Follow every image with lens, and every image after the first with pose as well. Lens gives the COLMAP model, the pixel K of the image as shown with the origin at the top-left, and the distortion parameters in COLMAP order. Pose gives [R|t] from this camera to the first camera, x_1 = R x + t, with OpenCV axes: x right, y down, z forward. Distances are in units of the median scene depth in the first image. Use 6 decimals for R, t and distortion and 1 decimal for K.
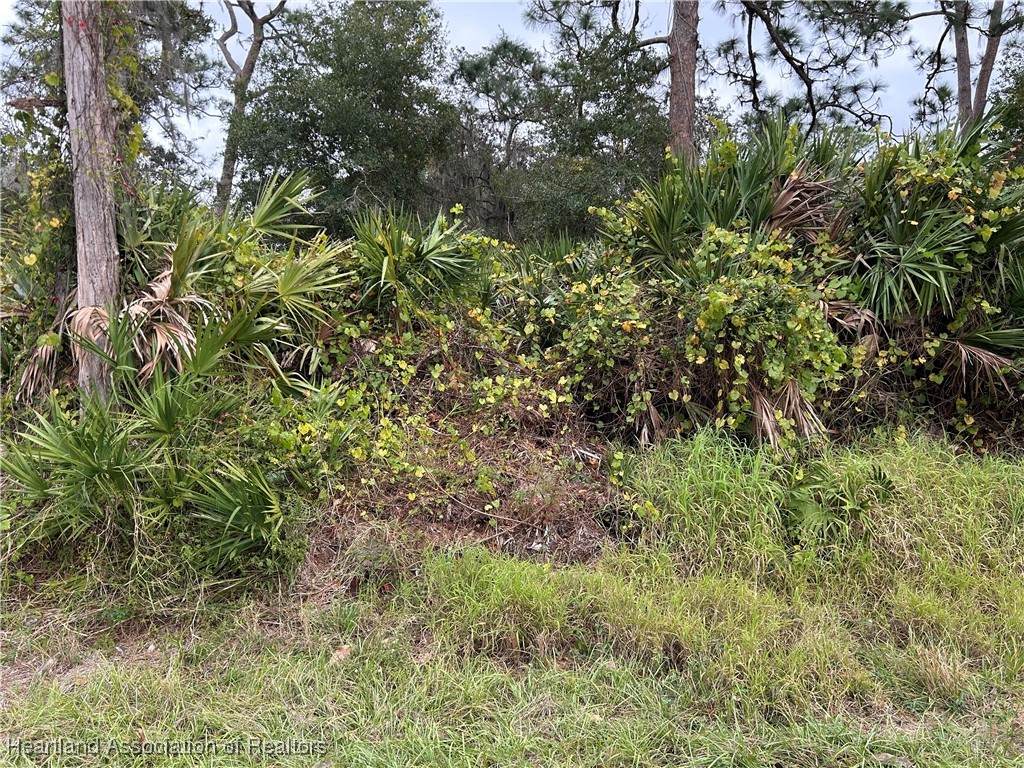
lens RADIAL K [[843.4, 0, 510.4], [0, 843.4, 385.0], [0, 0, 1]] dist [0.065851, -0.068432]
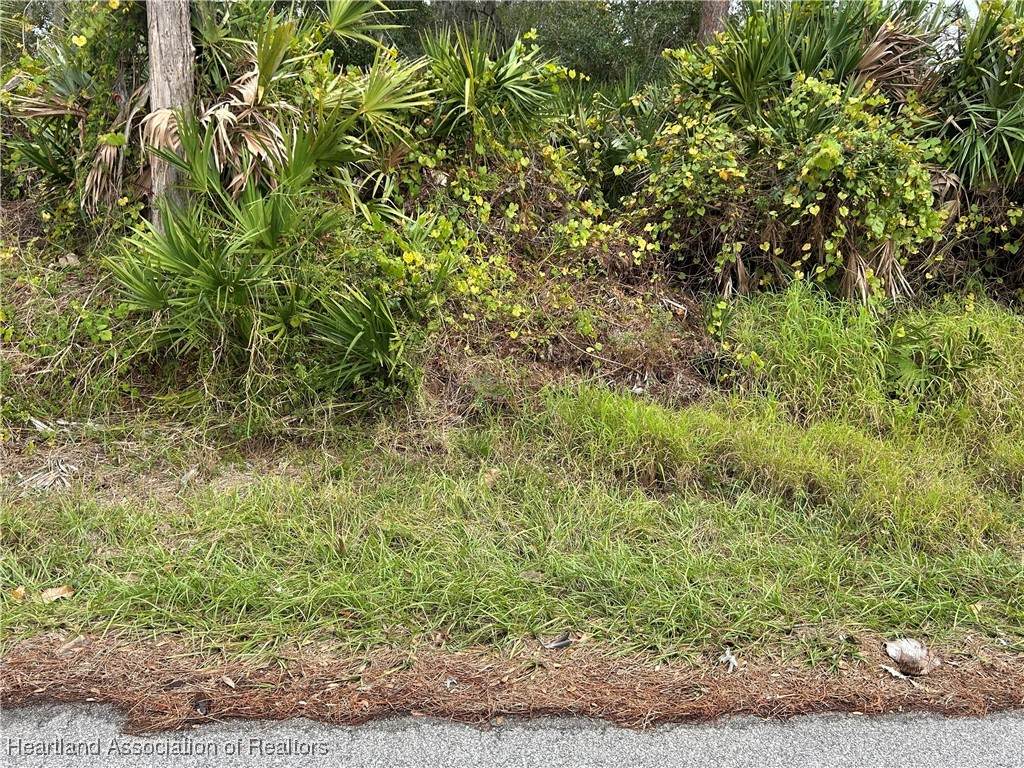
lens RADIAL K [[843.4, 0, 516.2], [0, 843.4, 392.2], [0, 0, 1]] dist [0.065851, -0.068432]
pose [[0.995046, 0.049390, 0.086280, -0.172890], [-0.063049, 0.984518, 0.163552, 0.033131], [-0.076866, -0.168181, 0.982755, 0.020040]]
